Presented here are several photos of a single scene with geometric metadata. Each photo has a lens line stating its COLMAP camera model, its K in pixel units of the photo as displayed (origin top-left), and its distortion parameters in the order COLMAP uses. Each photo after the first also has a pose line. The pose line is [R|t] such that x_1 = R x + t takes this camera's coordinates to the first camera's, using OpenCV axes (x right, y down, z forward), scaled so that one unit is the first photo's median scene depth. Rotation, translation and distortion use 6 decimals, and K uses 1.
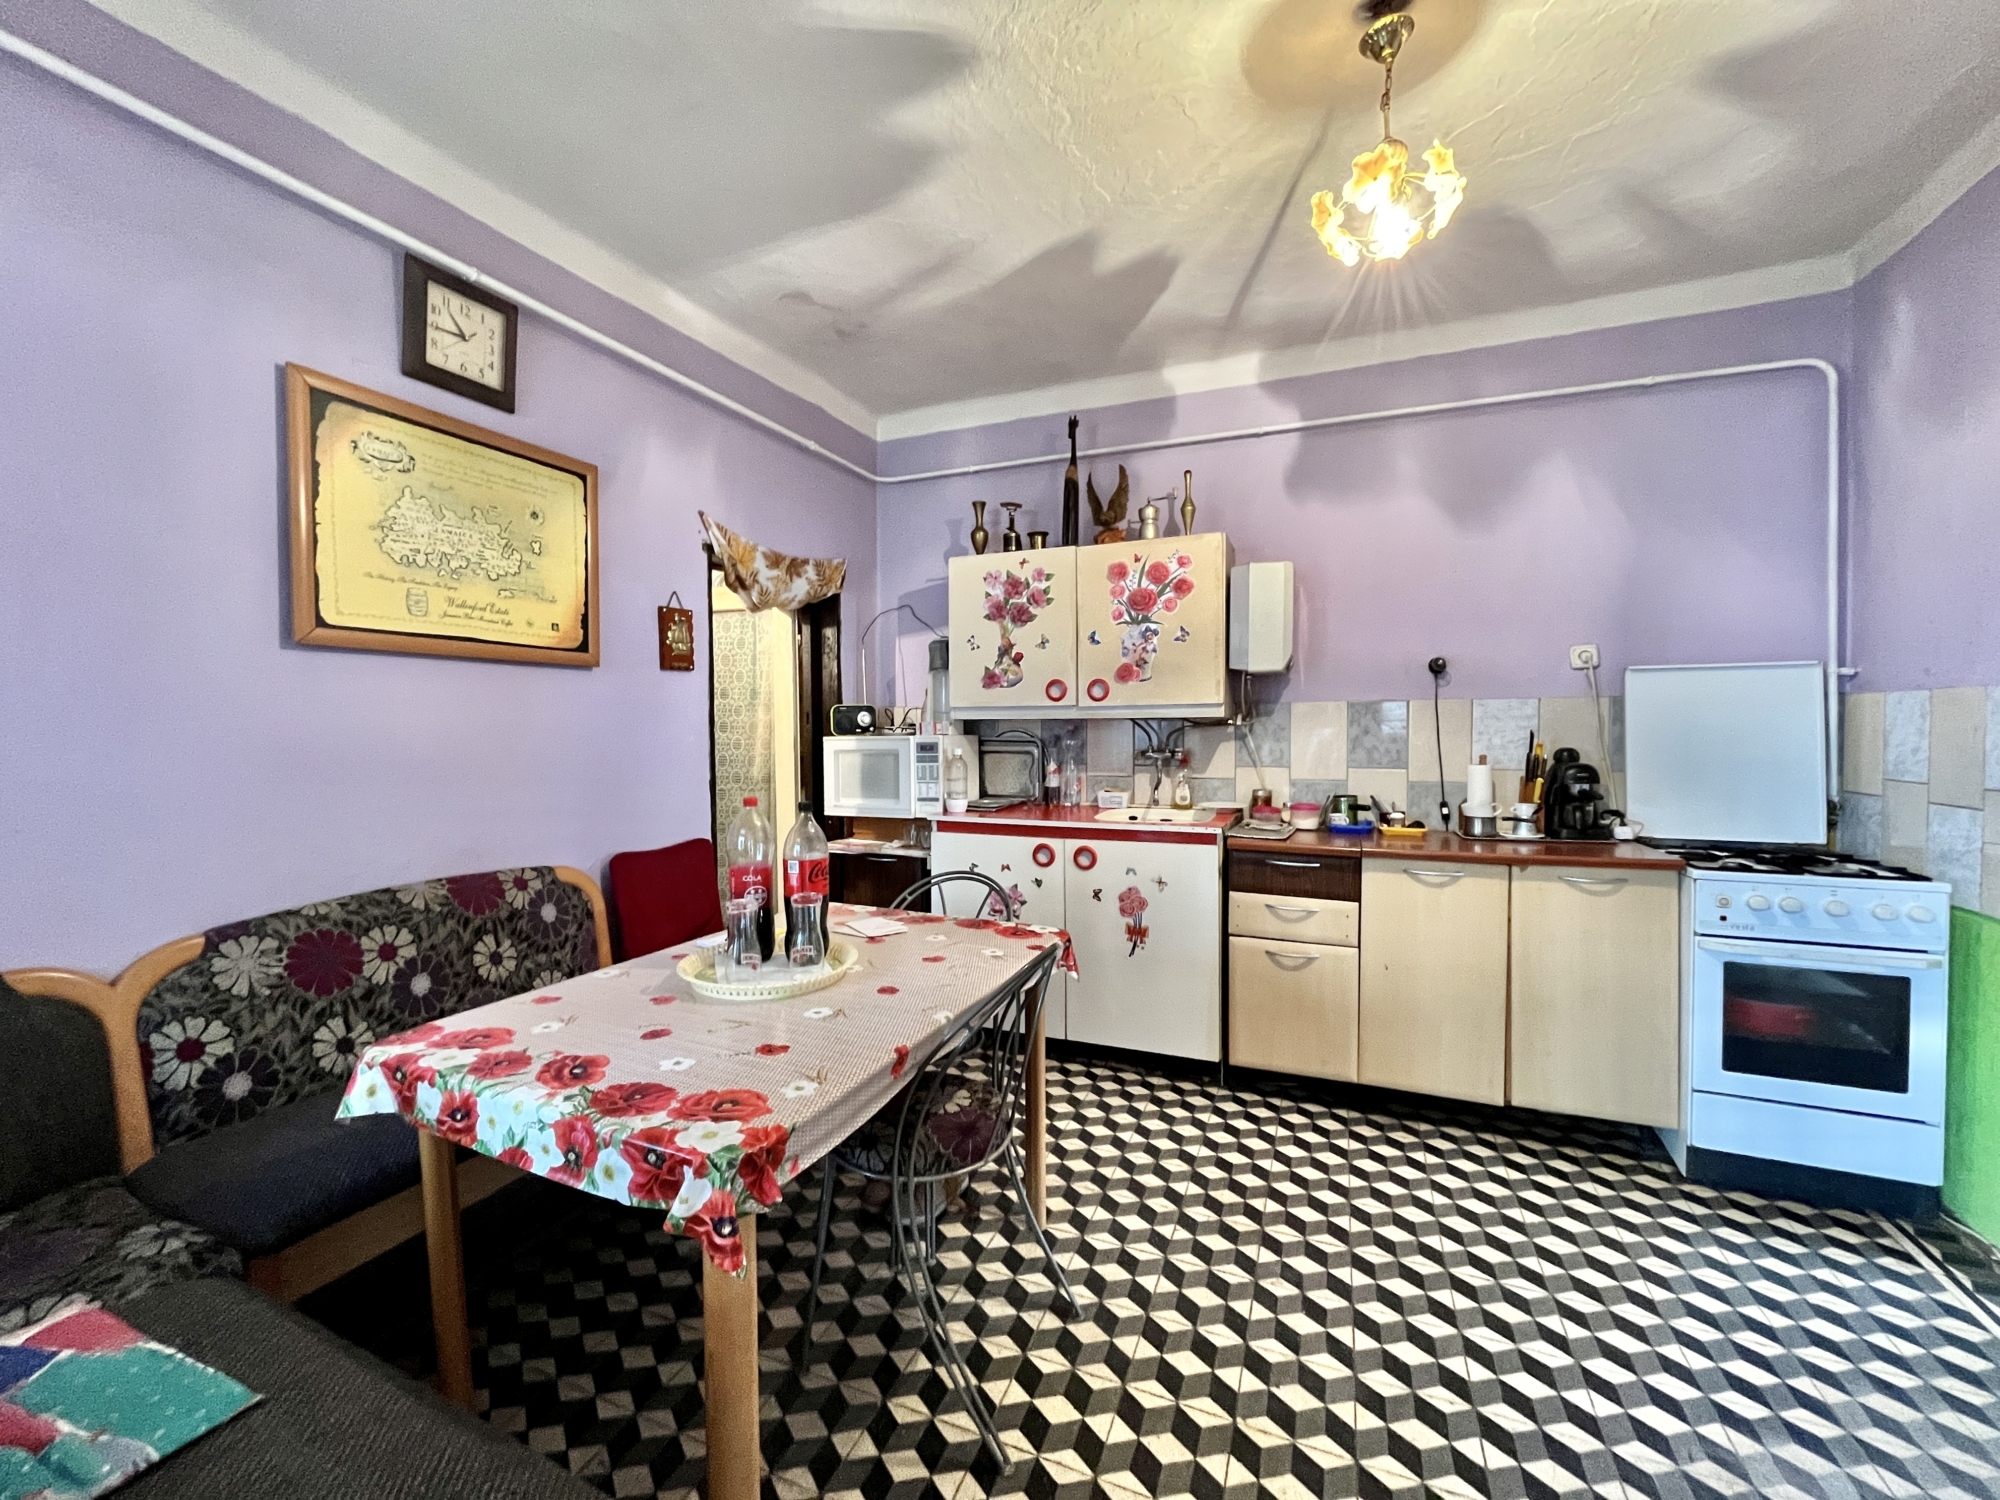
lens RADIAL K [[802.2, 0, 997.5], [0, 802.2, 746.6], [0, 0, 1]] dist [-0.002879, 0.000137]
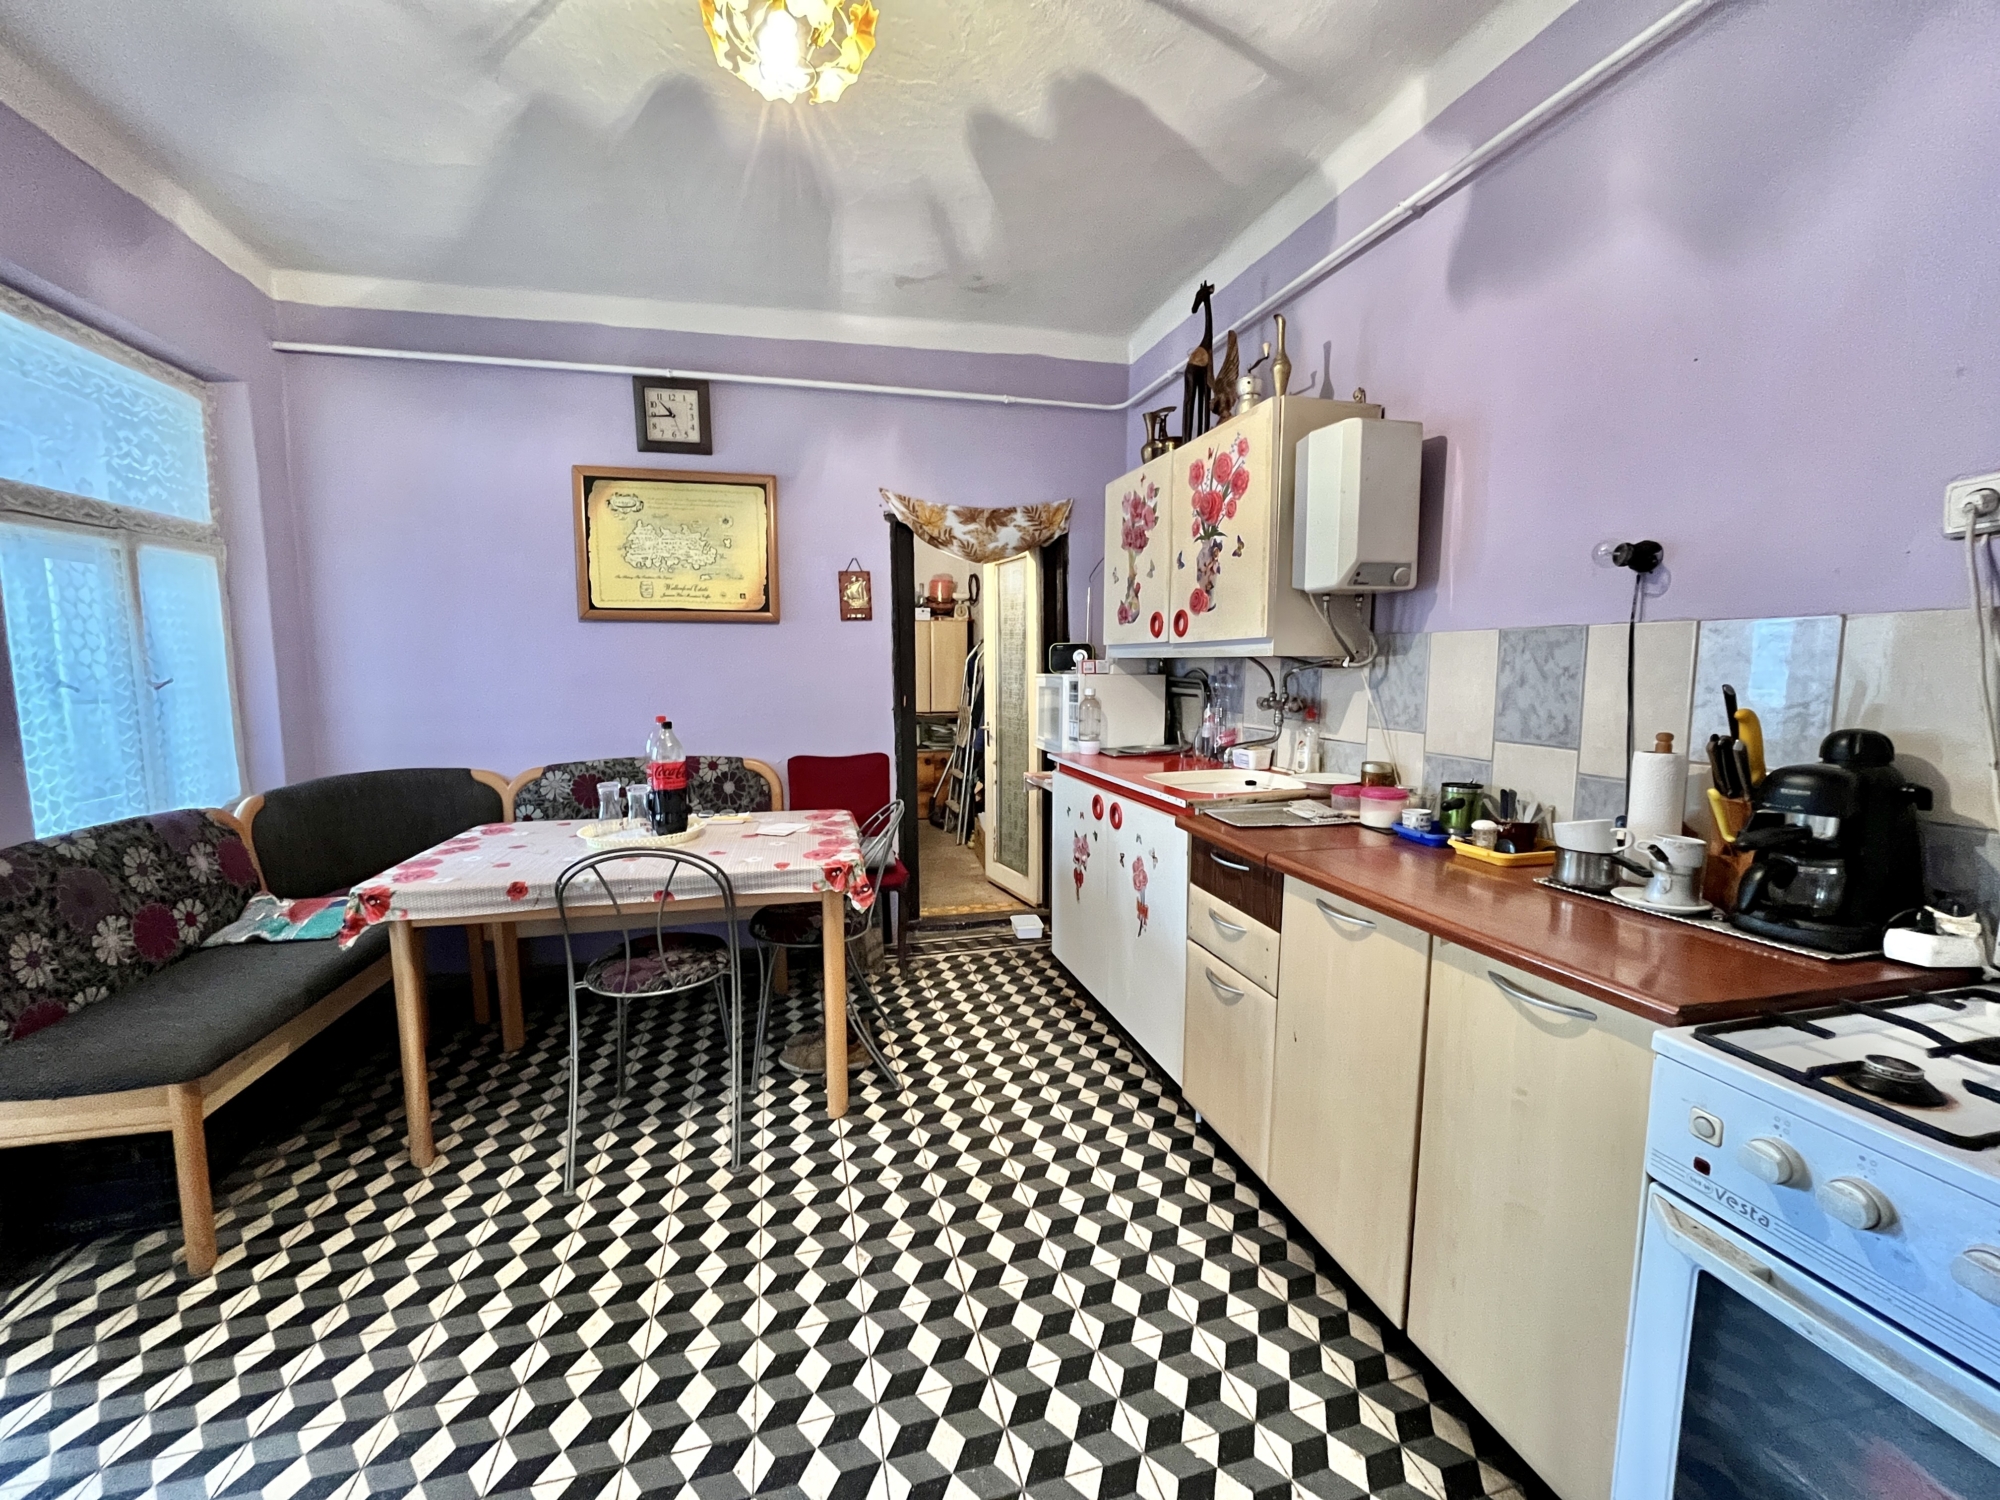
lens RADIAL K [[802.2, 0, 989.4], [0, 802.2, 746.6], [0, 0, 1]] dist [-0.002879, 0.000137]
pose [[0.618629, 0.087750, -0.780768, 0.802949], [-0.021883, 0.995282, 0.094521, -0.020906], [0.785379, -0.041388, 0.617630, 0.392043]]
